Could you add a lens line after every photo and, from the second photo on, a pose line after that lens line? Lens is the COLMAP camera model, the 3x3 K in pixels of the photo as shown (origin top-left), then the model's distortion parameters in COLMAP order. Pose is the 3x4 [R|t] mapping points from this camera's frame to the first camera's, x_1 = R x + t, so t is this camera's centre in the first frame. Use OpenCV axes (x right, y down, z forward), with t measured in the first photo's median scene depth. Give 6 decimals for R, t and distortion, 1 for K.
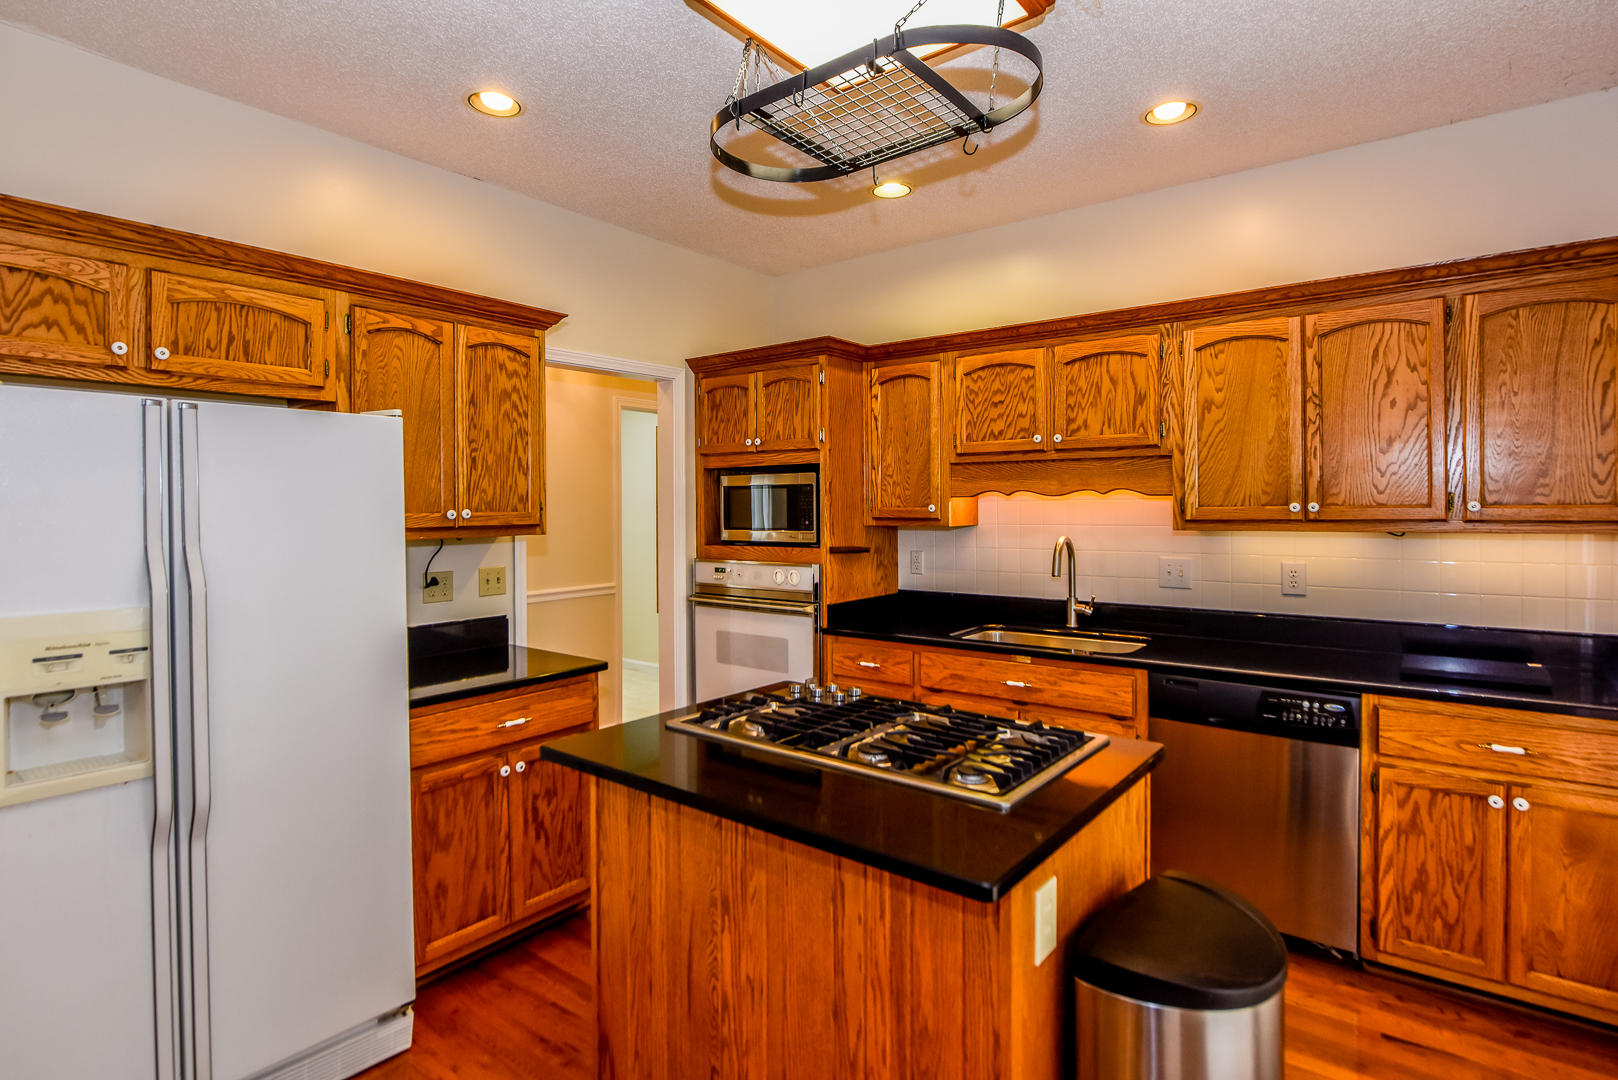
lens RADIAL K [[830.7, 0, 805.0], [0, 830.7, 517.2], [0, 0, 1]] dist [0.001169, -0.000170]
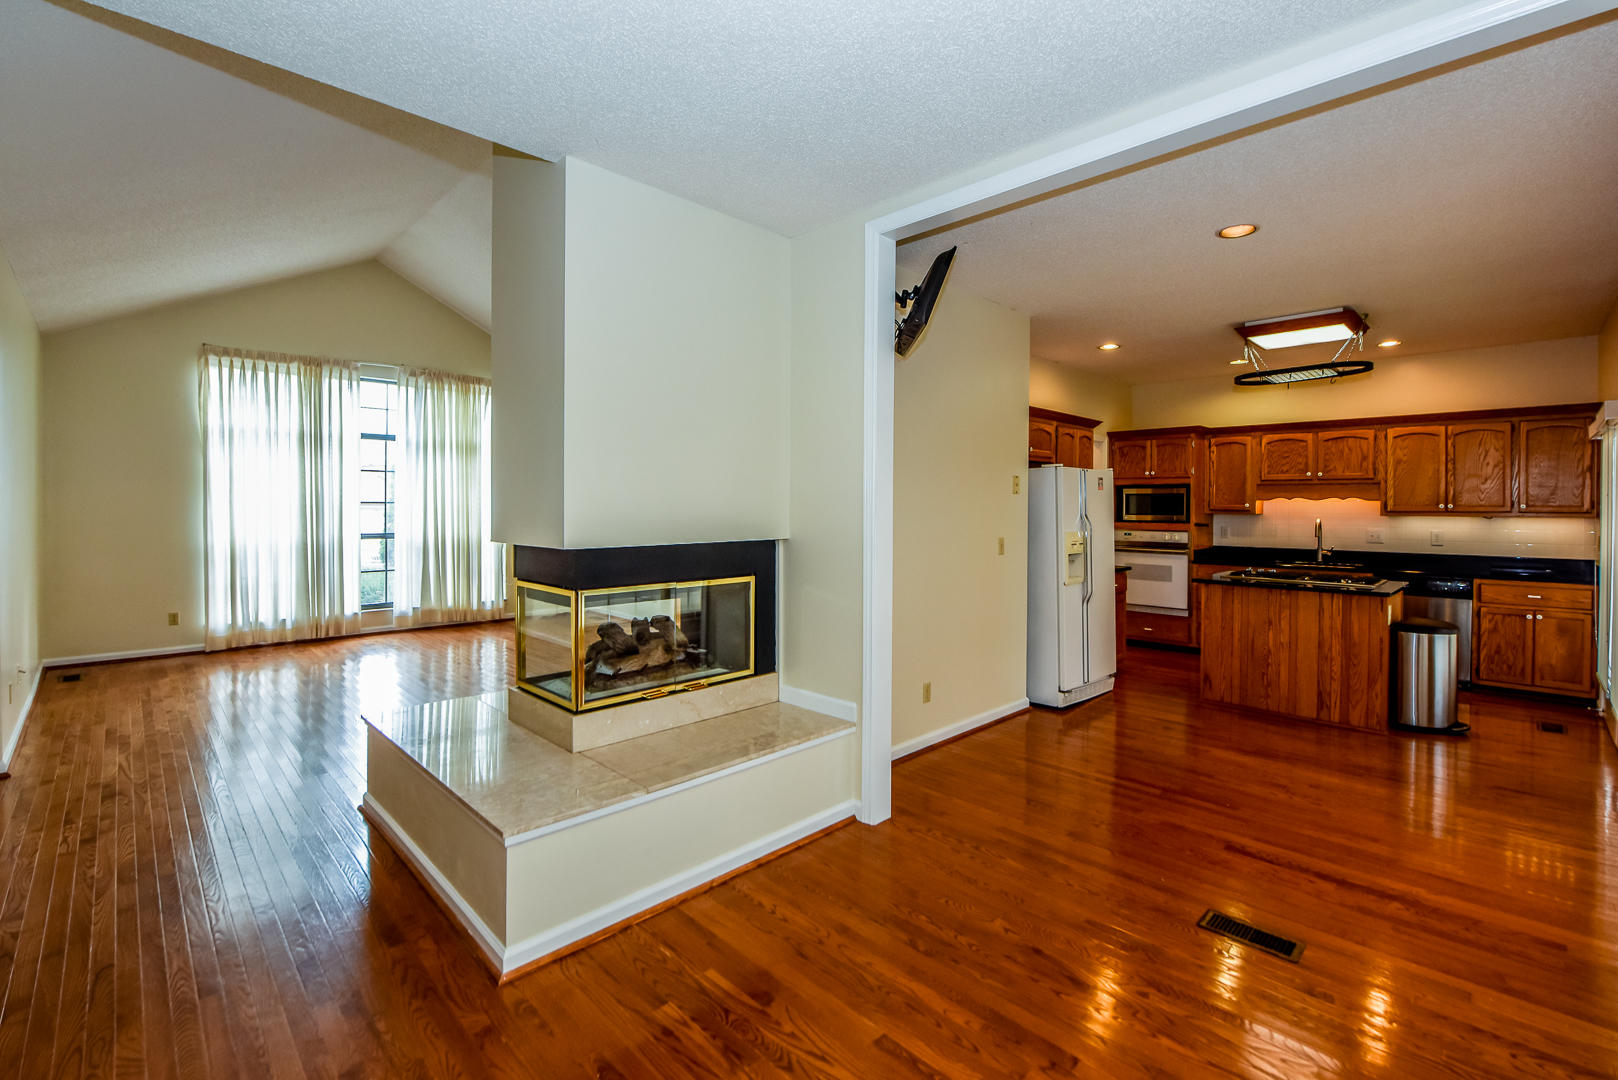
lens RADIAL K [[724.4, 0, 813.3], [0, 724.4, 512.9], [0, 0, 1]] dist [-0.002567, -0.000196]
pose [[0.992585, 0.011110, -0.121044, -0.944836], [-0.011074, 0.999938, 0.000972, 0.024918], [0.121047, 0.000376, 0.992647, -1.271927]]
